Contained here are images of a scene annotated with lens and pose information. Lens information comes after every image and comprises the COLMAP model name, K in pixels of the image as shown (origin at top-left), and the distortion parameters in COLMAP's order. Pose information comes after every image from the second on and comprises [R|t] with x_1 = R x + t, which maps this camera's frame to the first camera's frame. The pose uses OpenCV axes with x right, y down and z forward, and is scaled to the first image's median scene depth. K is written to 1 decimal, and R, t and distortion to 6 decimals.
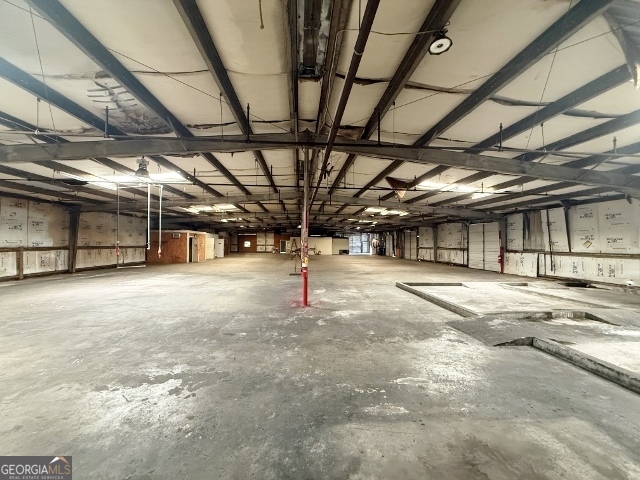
lens RADIAL K [[257.3, 0, 314.7], [0, 257.3, 237.9], [0, 0, 1]] dist [-0.004120, 0.000718]
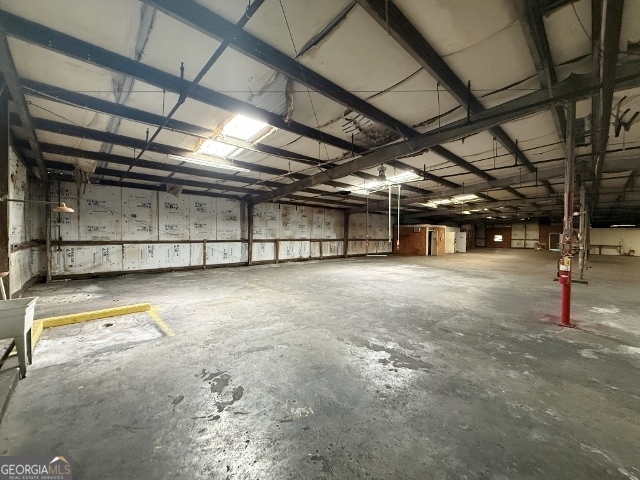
lens RADIAL K [[257.3, 0, 316.4], [0, 257.3, 236.2], [0, 0, 1]] dist [-0.004120, 0.000718]
pose [[0.614431, 0.001766, -0.788969, 0.104302], [0.012009, 0.999861, 0.011590, 0.001562], [0.788879, -0.016596, 0.614324, 0.019675]]
